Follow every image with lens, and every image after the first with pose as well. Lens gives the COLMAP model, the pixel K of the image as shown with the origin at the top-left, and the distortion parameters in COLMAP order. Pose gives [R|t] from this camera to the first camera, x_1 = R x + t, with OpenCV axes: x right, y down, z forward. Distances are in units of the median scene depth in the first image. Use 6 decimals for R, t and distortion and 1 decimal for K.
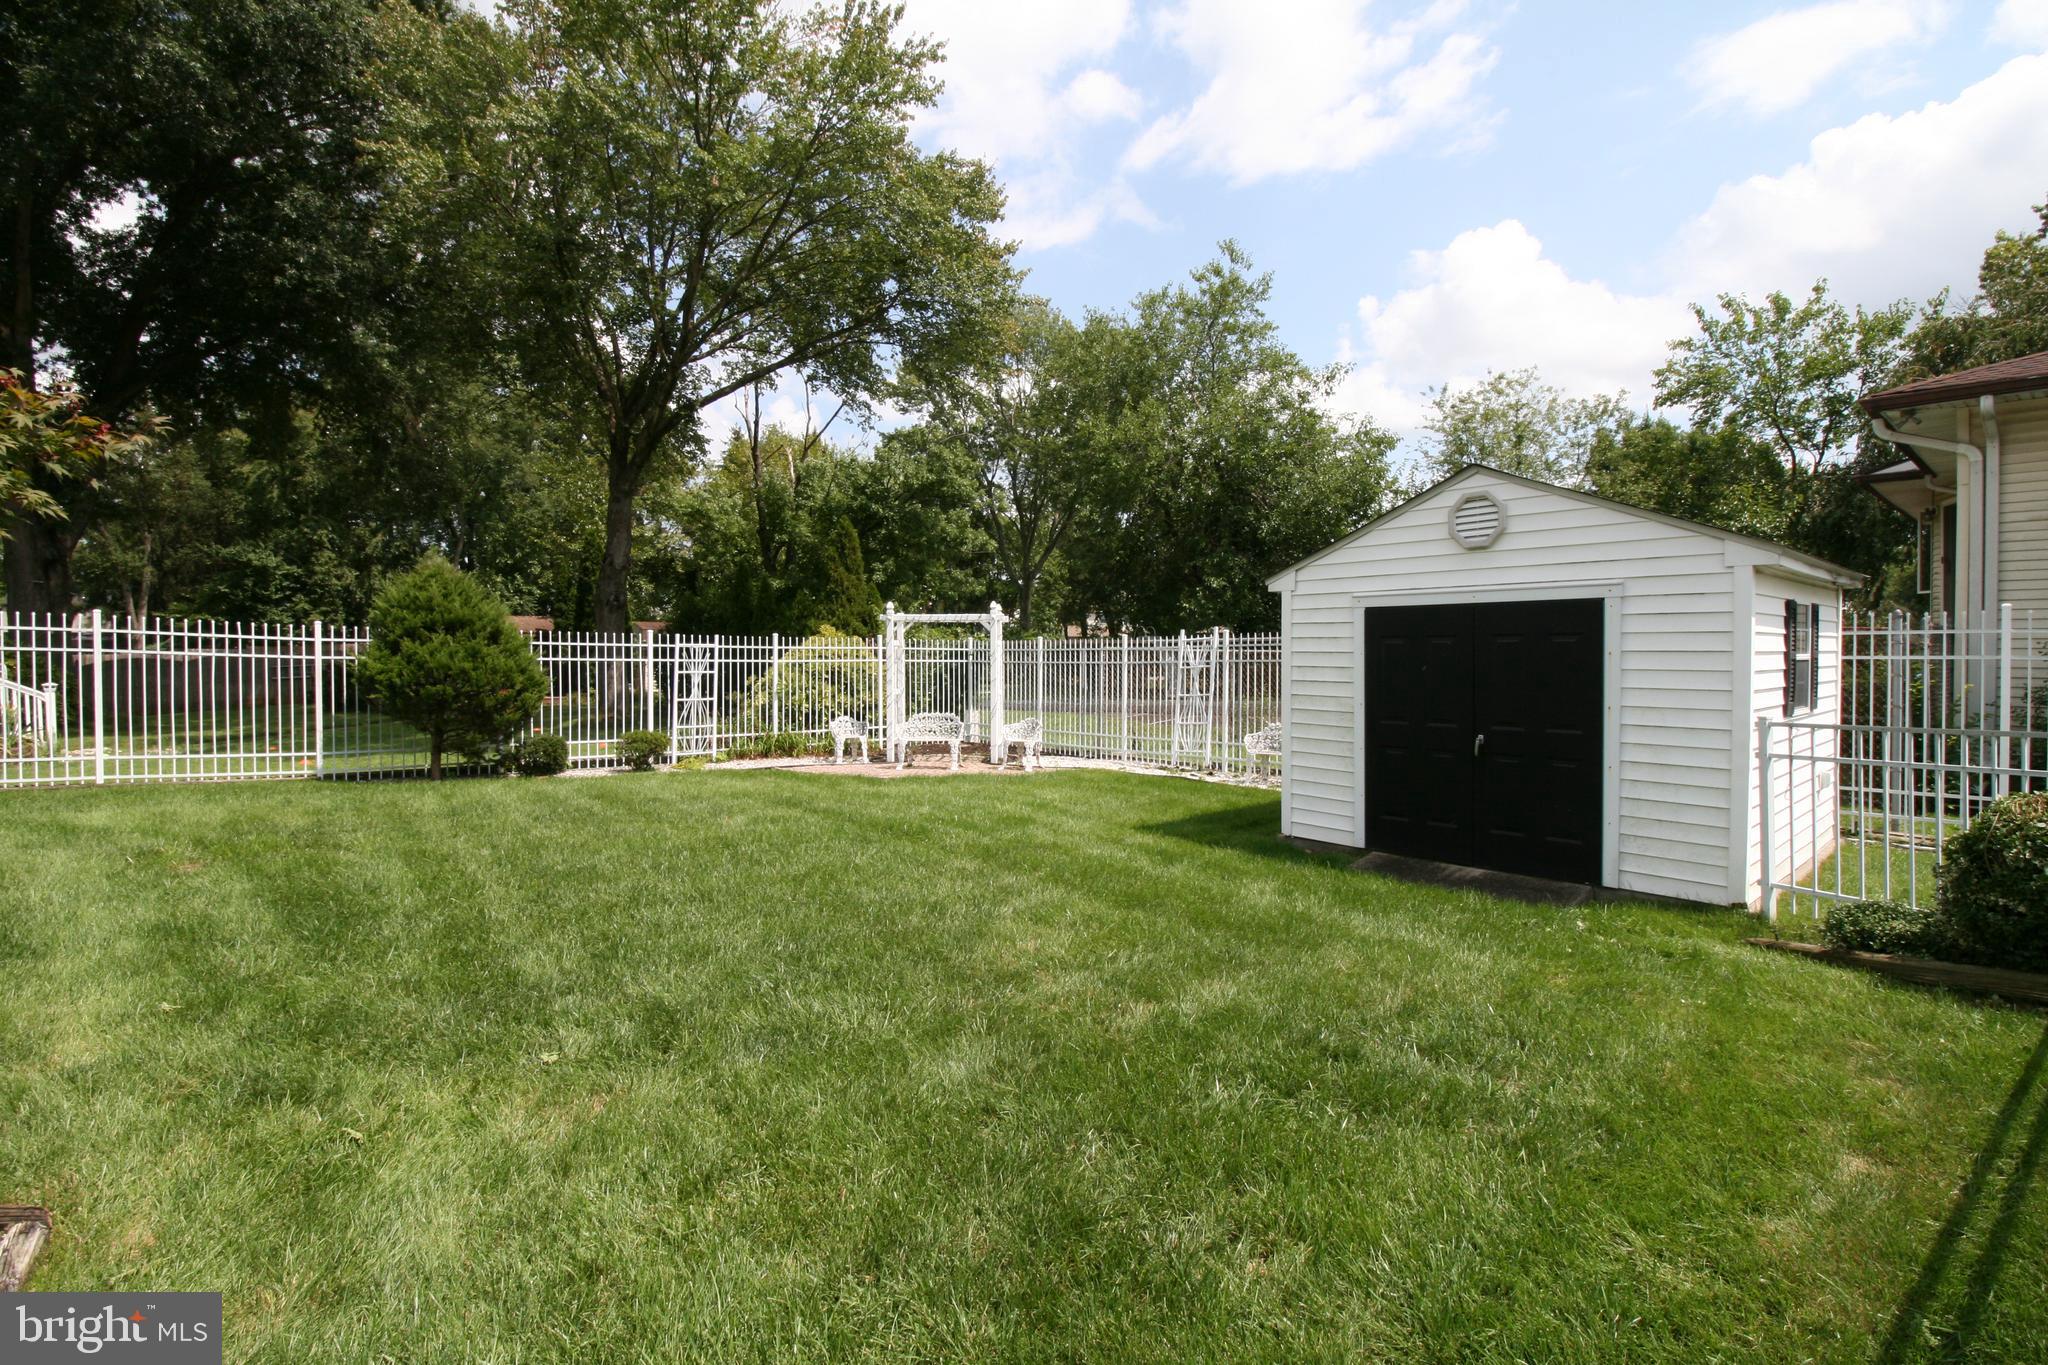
lens RADIAL K [[956.2, 0, 1033.8], [0, 956.2, 664.8], [0, 0, 1]] dist [-0.000093, -0.012602]
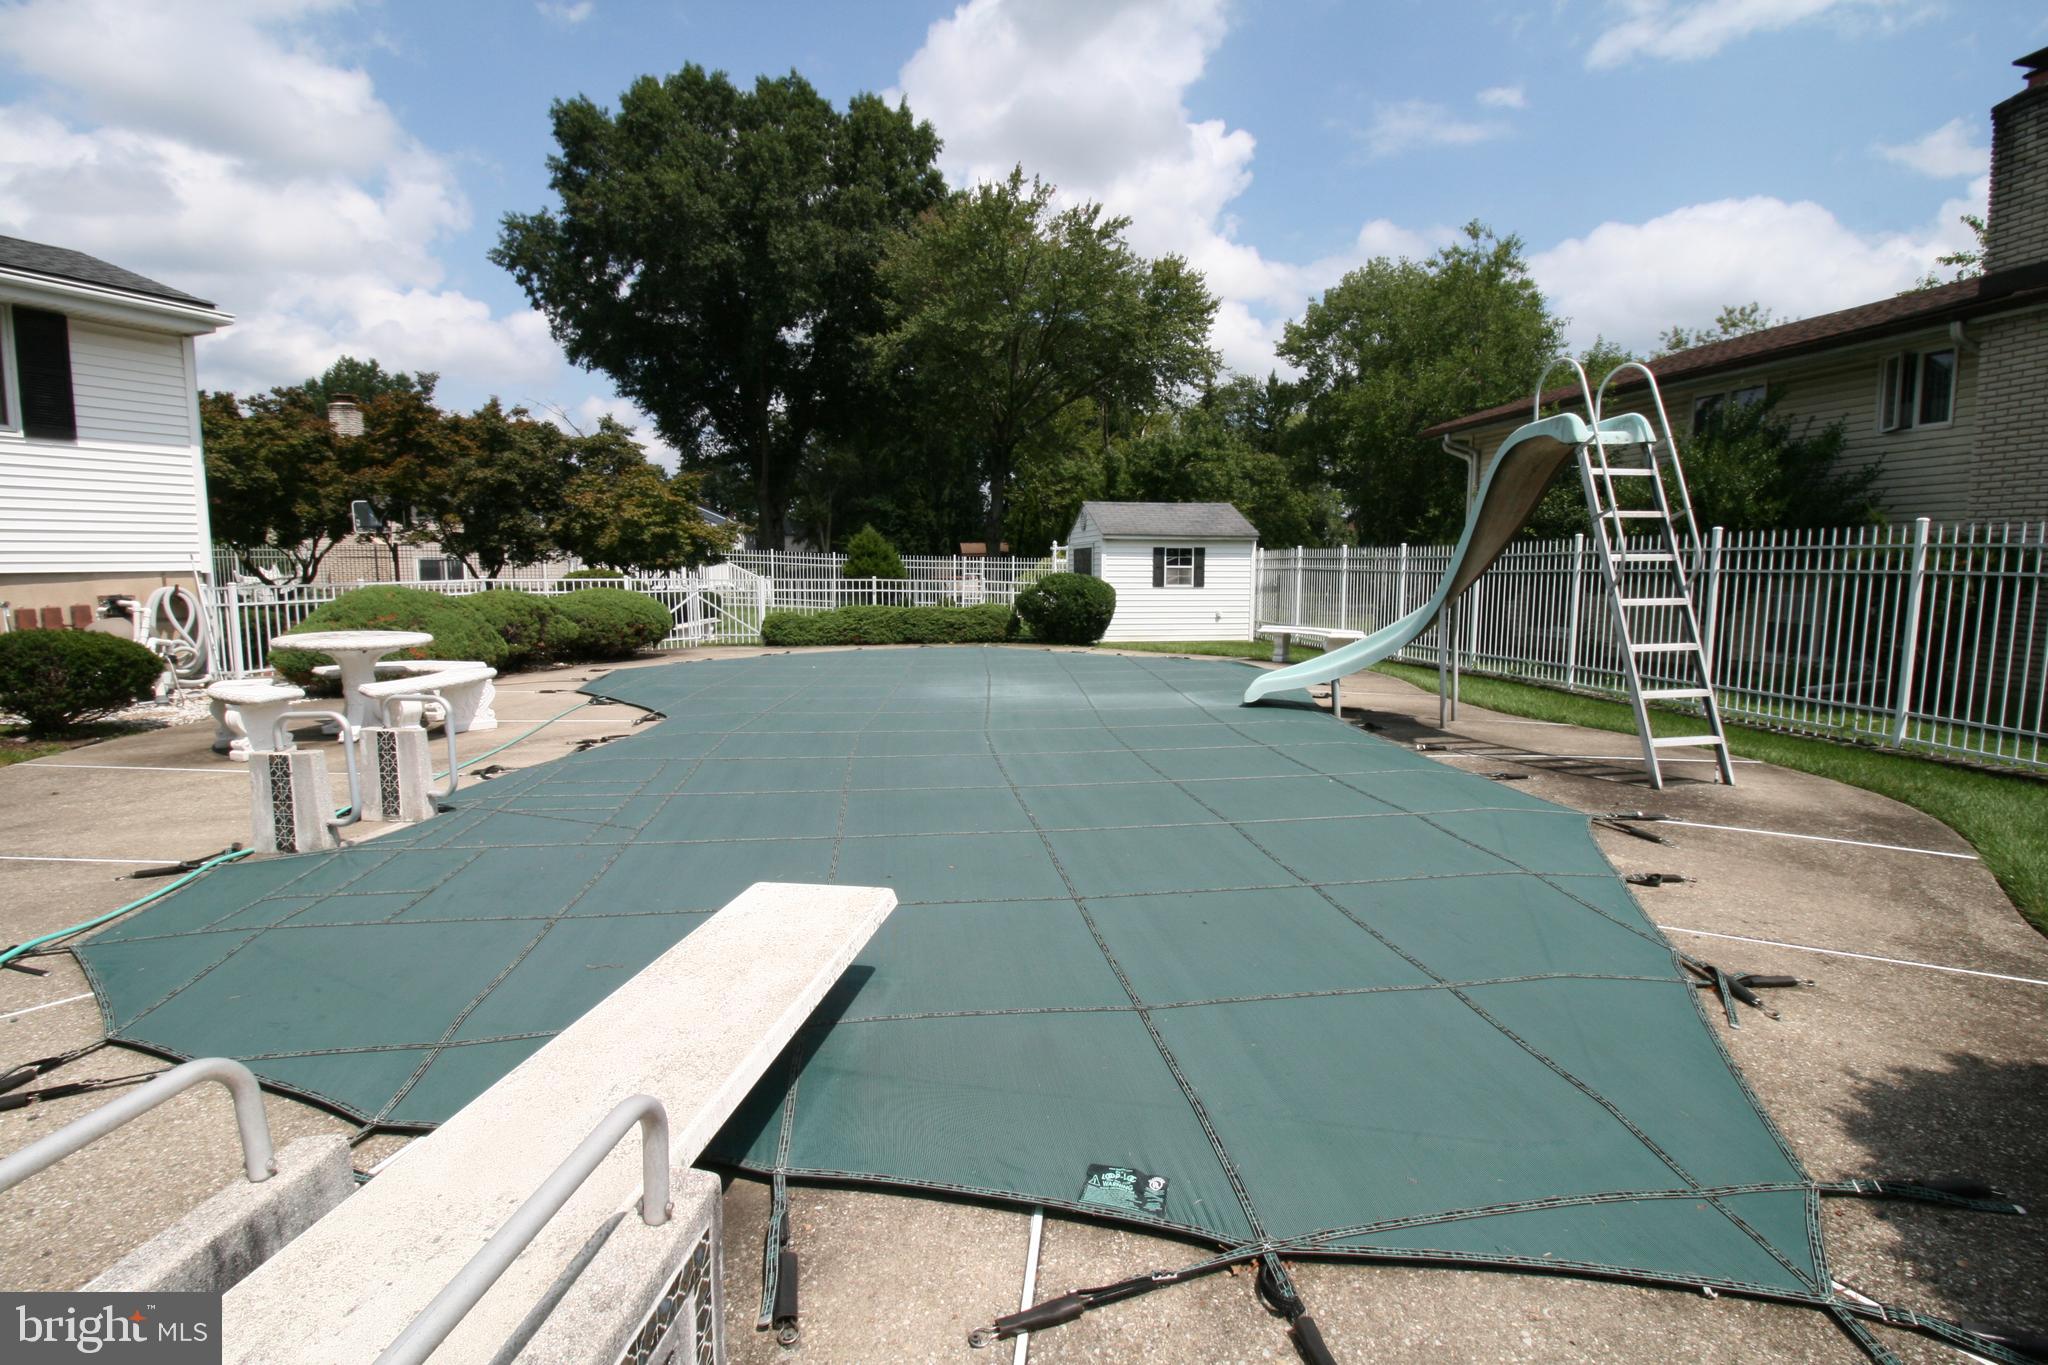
lens RADIAL K [[956.2, 0, 1038.7], [0, 956.2, 671.1], [0, 0, 1]] dist [-0.000093, -0.012602]
pose [[0.844957, 0.060994, -0.531345, 0.751189], [-0.010690, 0.995204, 0.097240, 0.011758], [0.534727, -0.076483, 0.841556, -0.628766]]
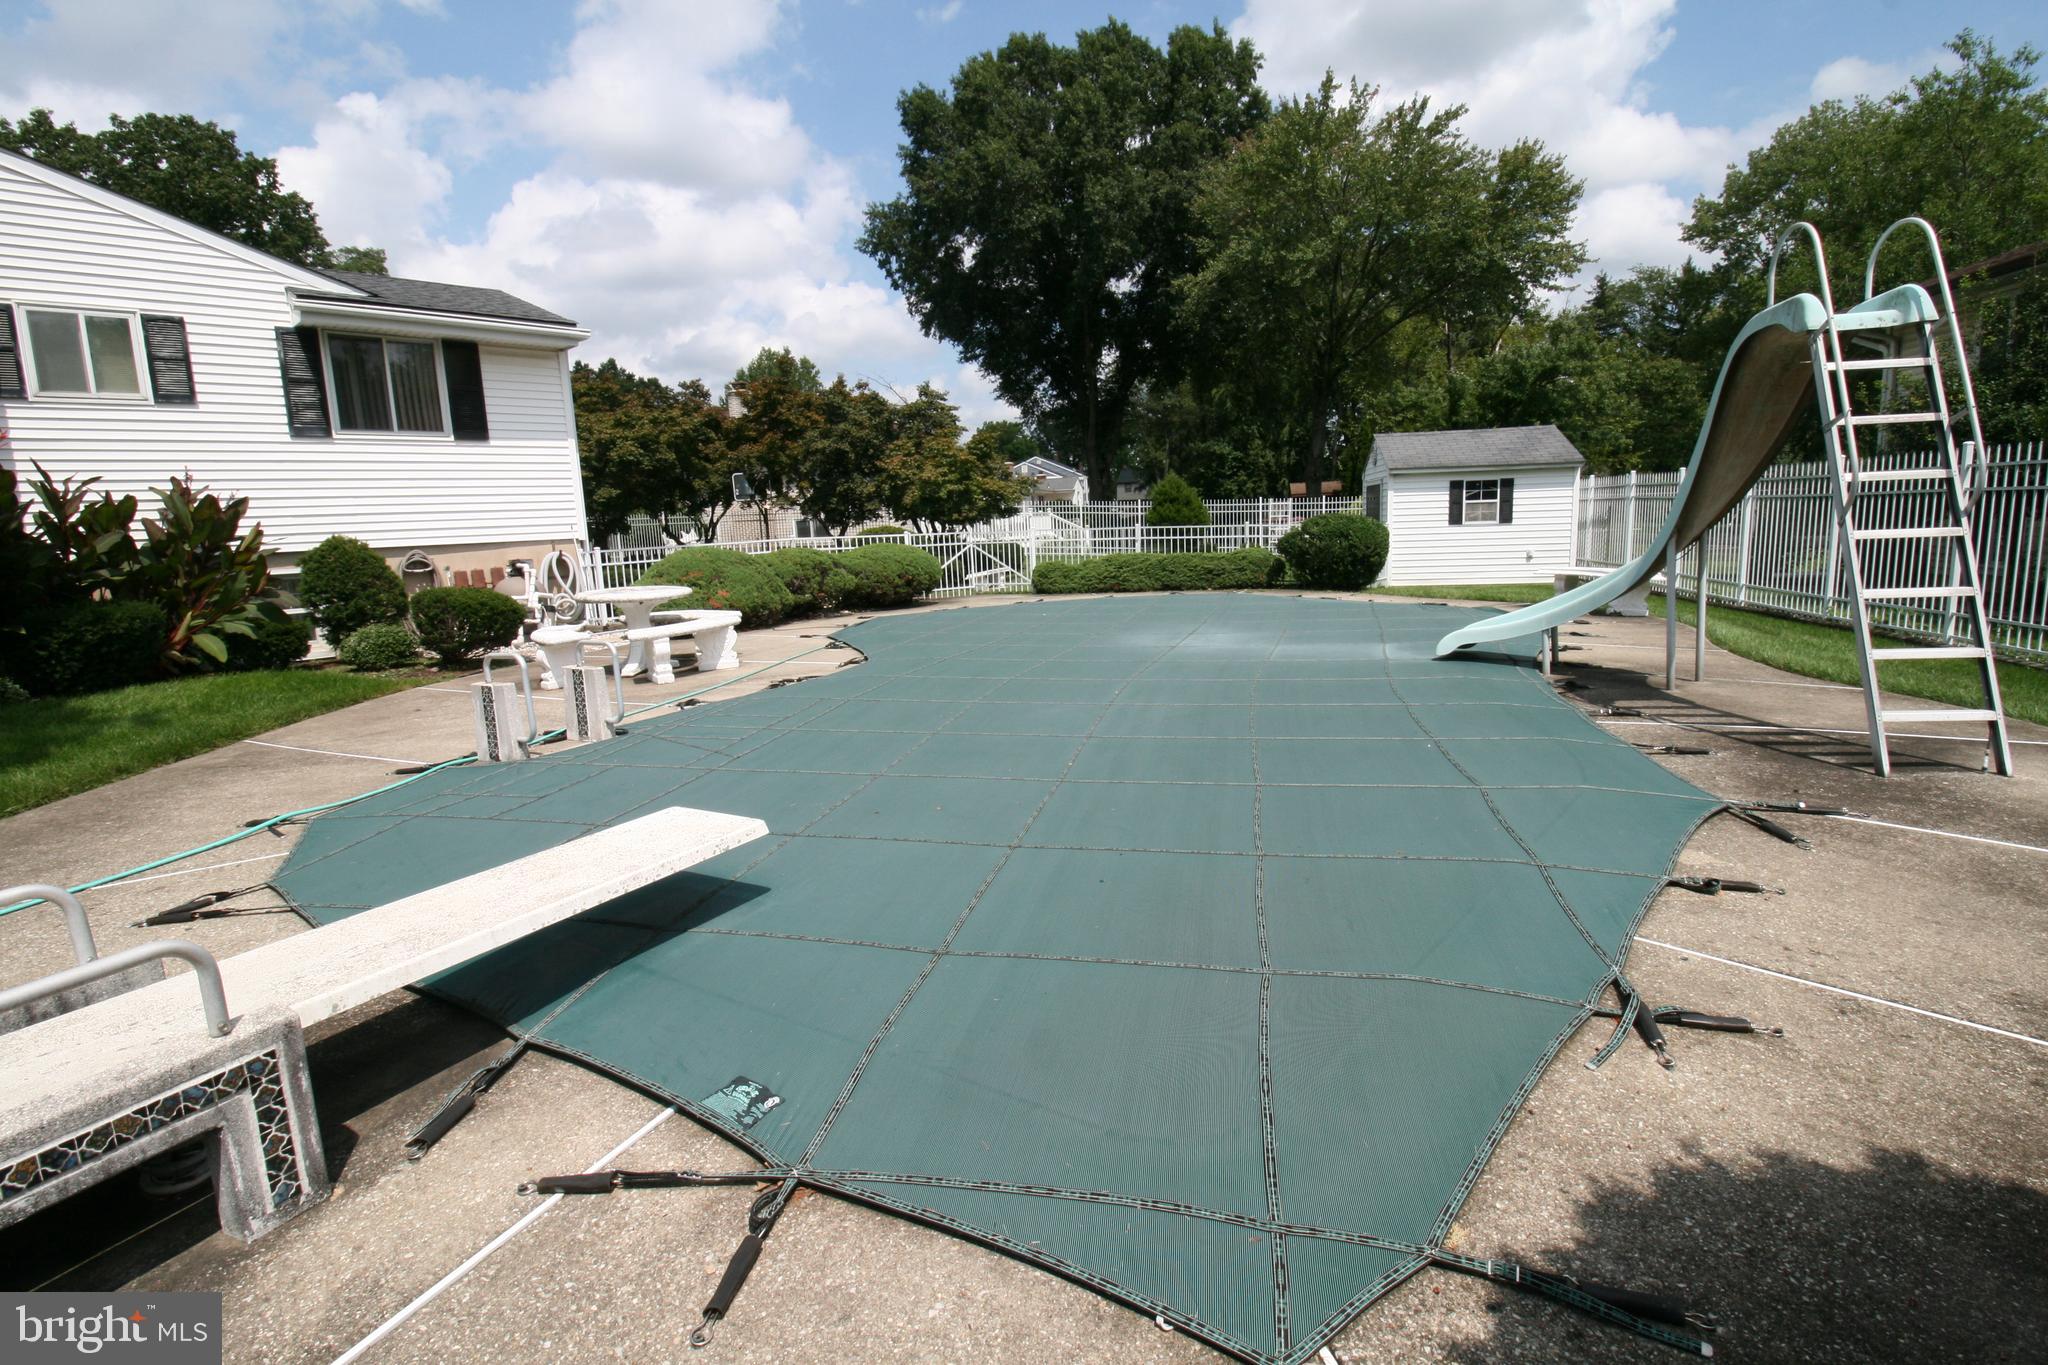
lens RADIAL K [[956.2, 0, 1042.5], [0, 956.2, 664.3], [0, 0, 1]] dist [-0.000093, -0.012602]
pose [[0.601422, 0.101533, -0.792454, 0.820730], [0.024059, 0.989140, 0.144993, 0.010255], [0.798569, -0.106268, 0.592448, -0.568588]]
